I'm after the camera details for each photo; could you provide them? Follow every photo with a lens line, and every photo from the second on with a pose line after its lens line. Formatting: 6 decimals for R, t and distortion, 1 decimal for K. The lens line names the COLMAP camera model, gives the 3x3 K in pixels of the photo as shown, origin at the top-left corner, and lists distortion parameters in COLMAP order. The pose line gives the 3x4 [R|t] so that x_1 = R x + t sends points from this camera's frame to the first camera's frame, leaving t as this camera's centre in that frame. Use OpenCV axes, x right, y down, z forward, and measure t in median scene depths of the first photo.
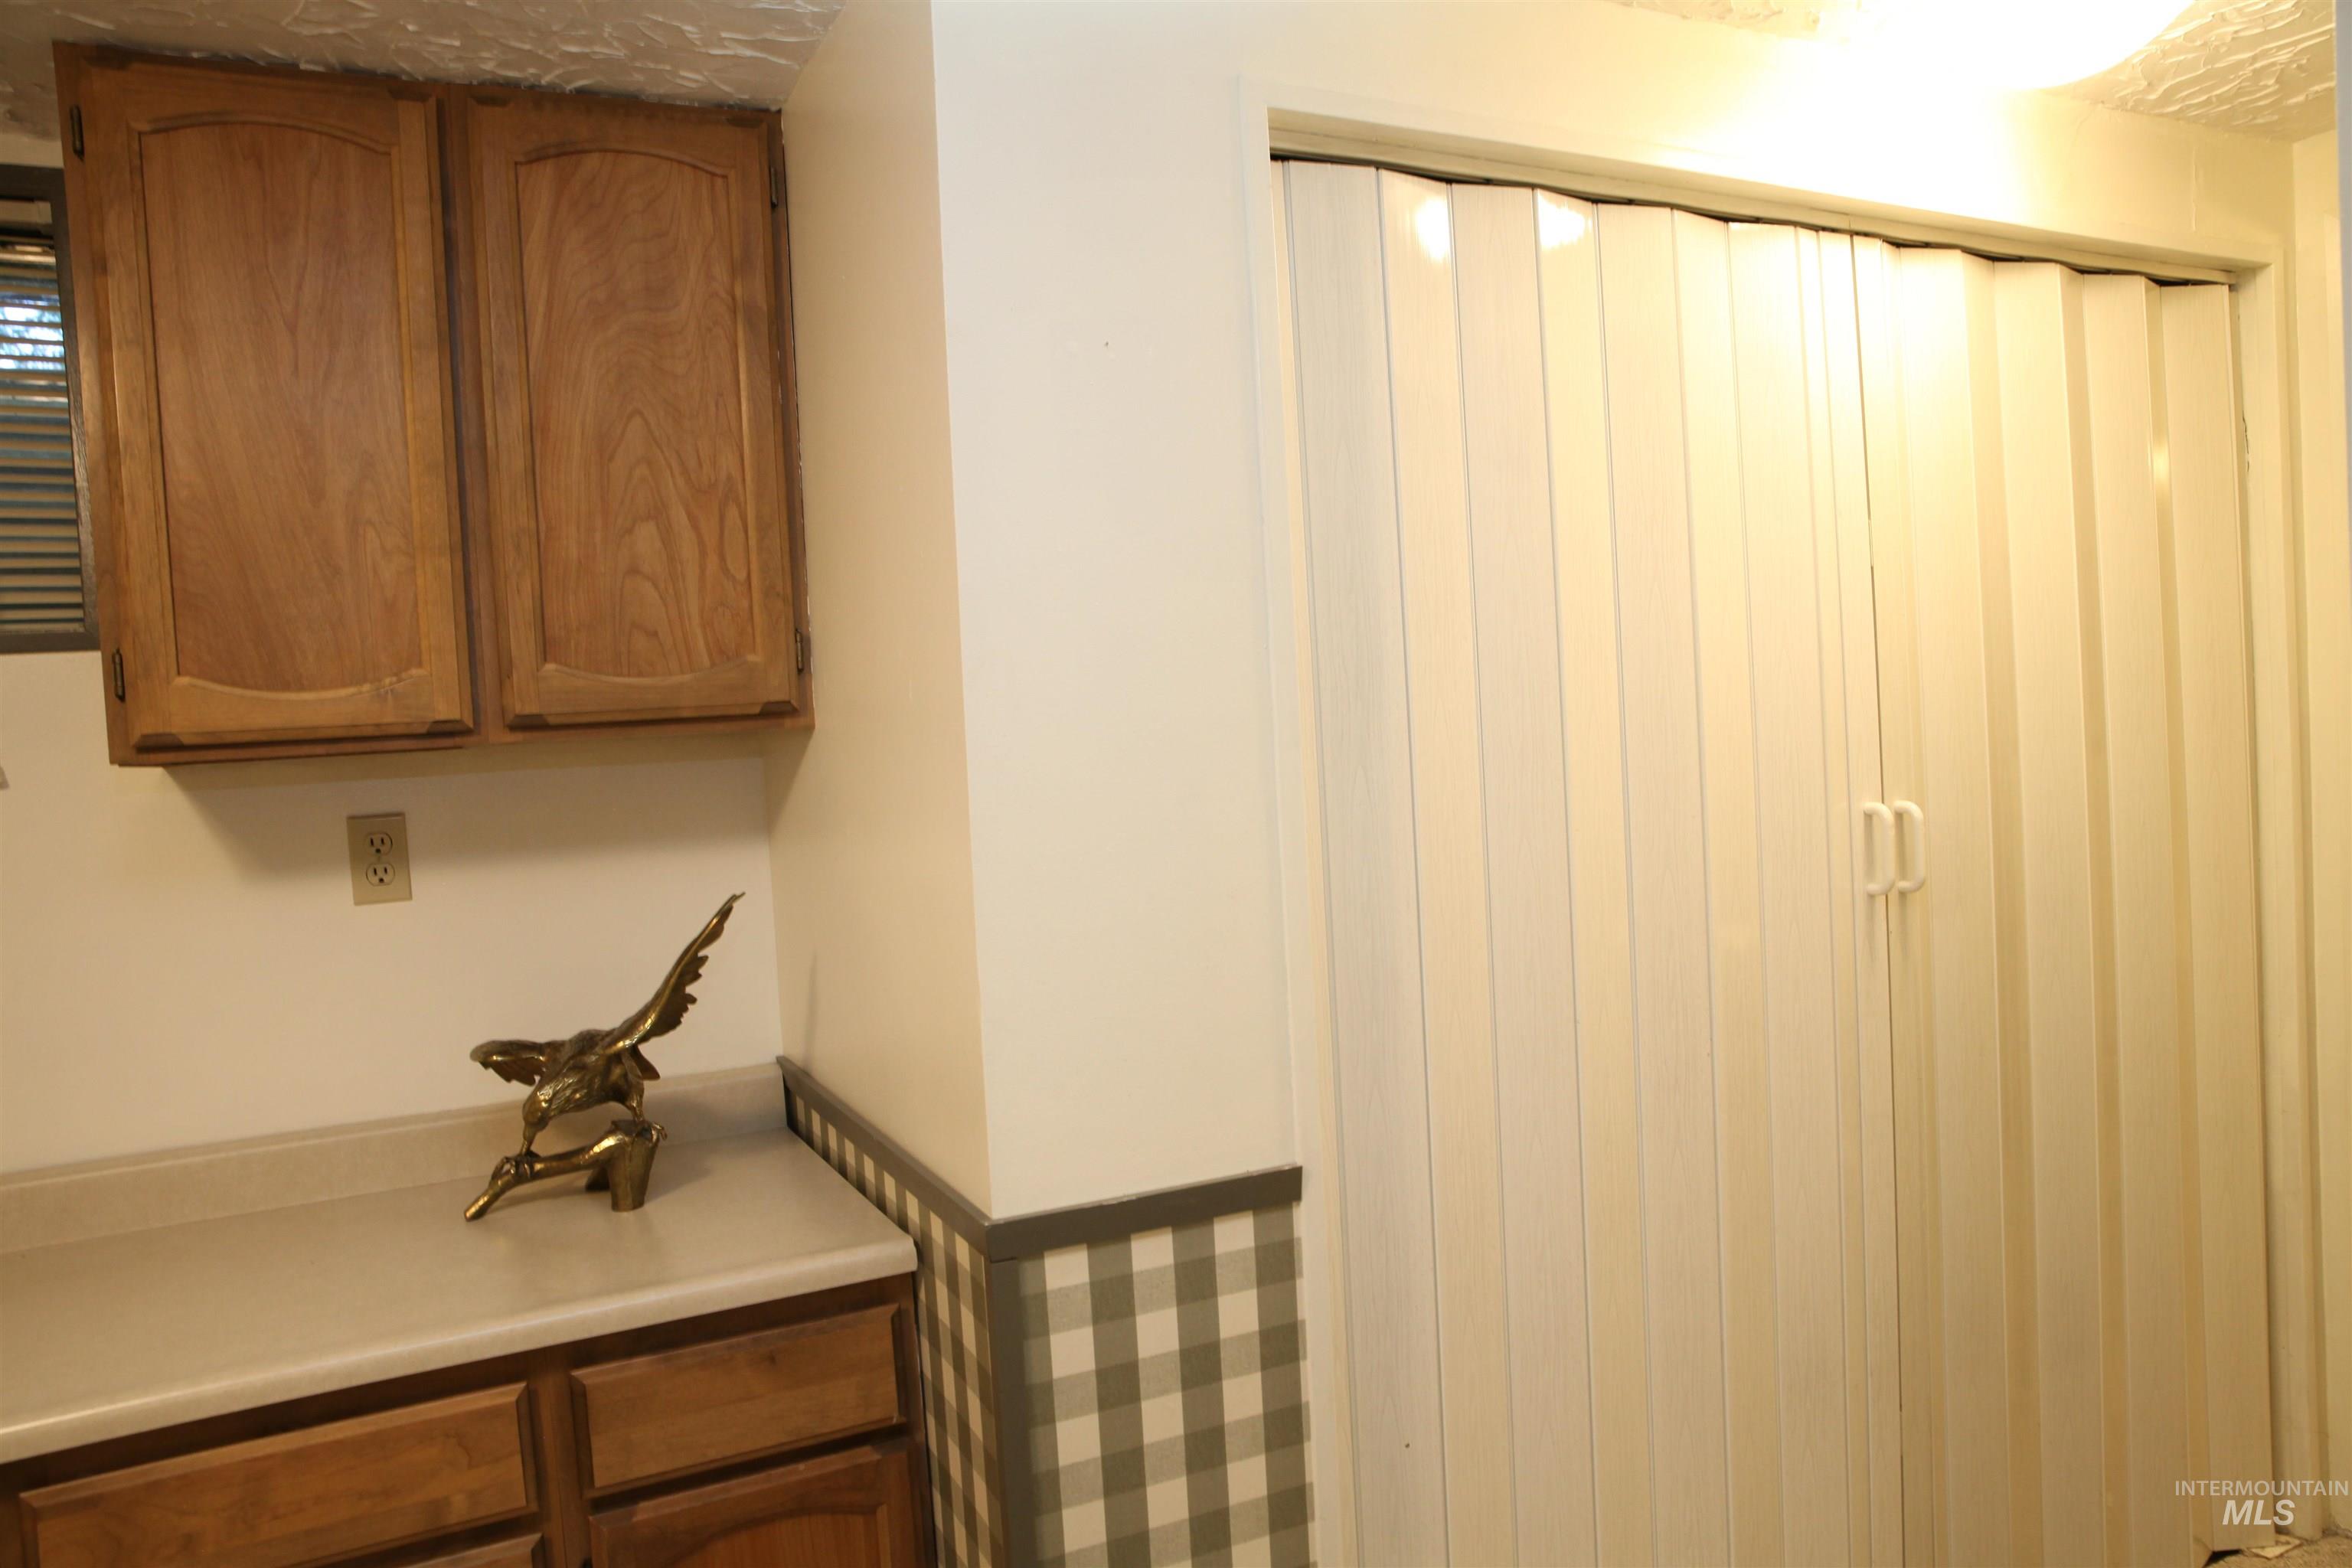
lens RADIAL K [[1603.2, 0, 1176.0], [0, 1603.2, 784.0], [0, 0, 1]] dist [-0.105466, 0.081224]
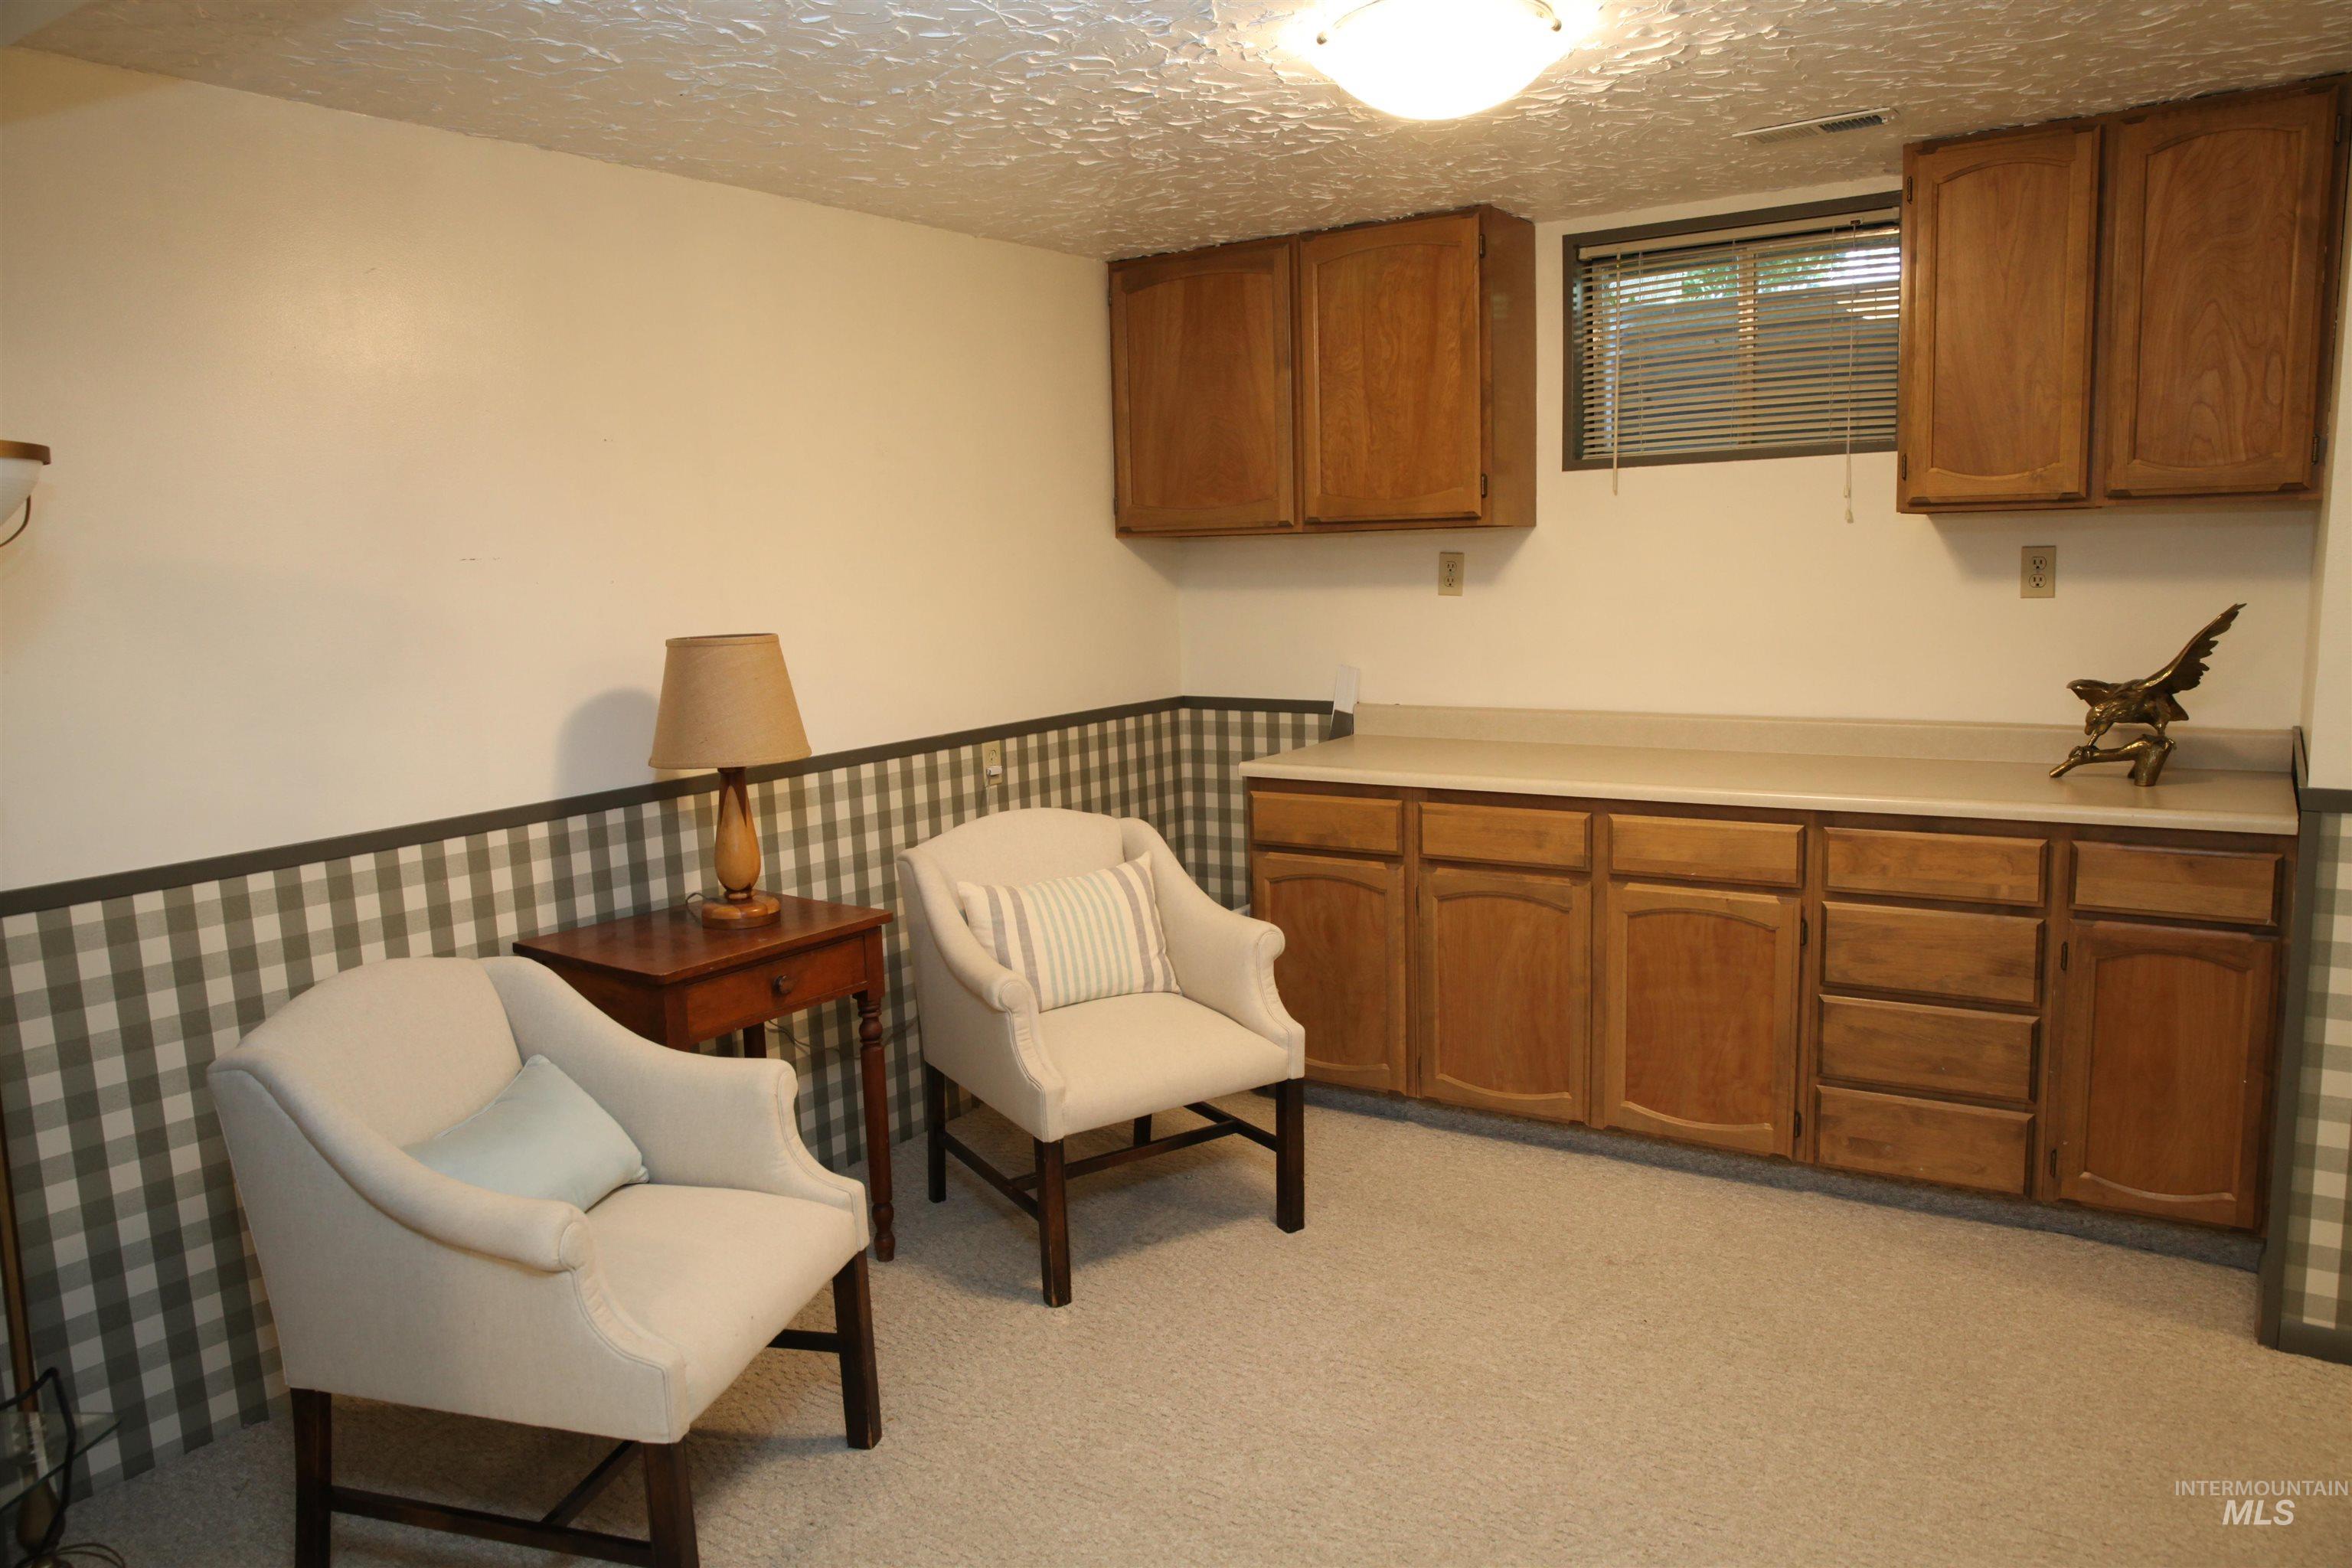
lens RADIAL K [[1603.2, 0, 1176.0], [0, 1603.2, 784.0], [0, 0, 1]] dist [-0.105466, 0.081224]
pose [[0.489905, 0.166770, -0.855676, 0.595757], [-0.029771, 0.984160, 0.174767, 0.005643], [0.871267, -0.060145, 0.487110, -0.749578]]
